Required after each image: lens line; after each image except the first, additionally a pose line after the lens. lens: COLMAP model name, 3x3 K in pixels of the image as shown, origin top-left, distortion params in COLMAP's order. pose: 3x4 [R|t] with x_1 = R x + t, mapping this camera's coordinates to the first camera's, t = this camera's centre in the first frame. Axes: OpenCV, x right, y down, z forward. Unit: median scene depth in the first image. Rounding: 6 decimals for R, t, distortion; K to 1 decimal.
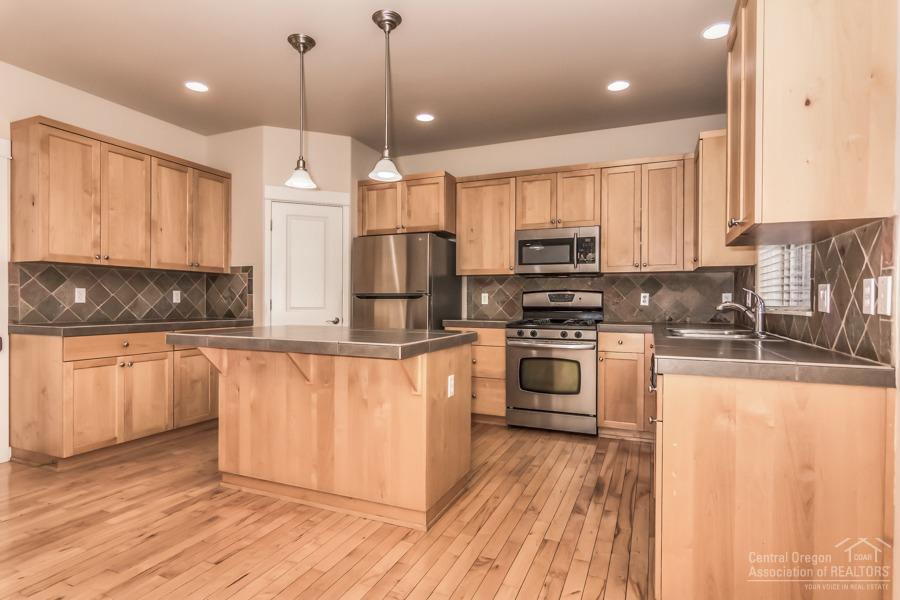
lens RADIAL K [[472.8, 0, 450.1], [0, 472.8, 303.1], [0, 0, 1]] dist [-0.001461, 0.000099]
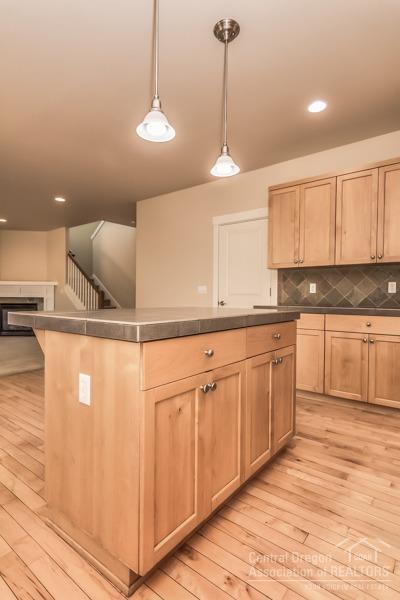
lens RADIAL K [[315.2, 0, 200.0], [0, 315.2, 300.0], [0, 0, 1]] dist [-0.001461, 0.000099]
pose [[-0.256230, -0.010646, -0.966557, 0.281288], [-0.019839, 0.999787, -0.005753, 0.033166], [0.966412, 0.017701, -0.256386, 0.859442]]
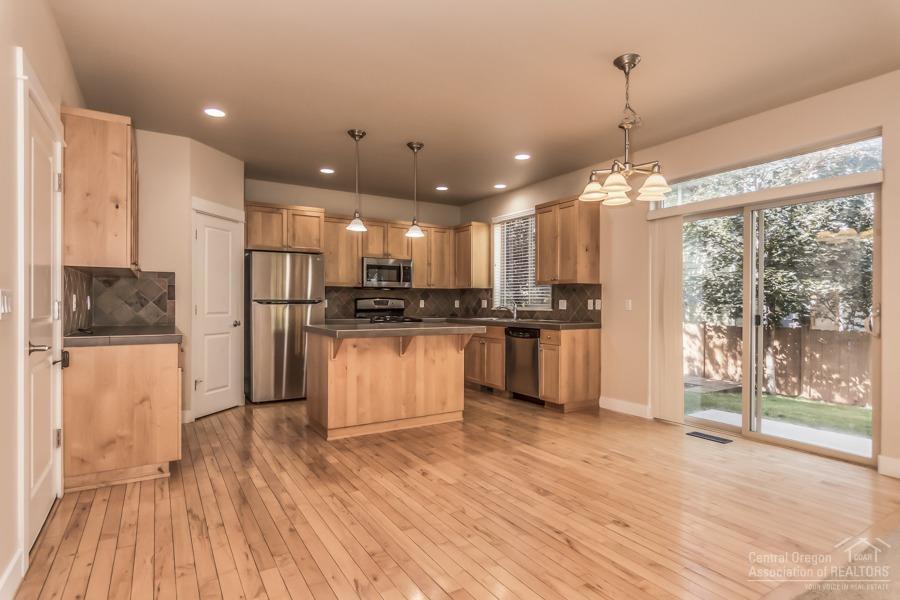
lens RADIAL K [[472.8, 0, 450.1], [0, 472.8, 303.1], [0, 0, 1]] dist [-0.001461, 0.000099]
pose [[0.572020, -0.002980, 0.820234, -1.037813], [0.003629, 0.999993, 0.001103, -0.013118], [-0.820232, 0.002345, 0.572027, -0.069304]]
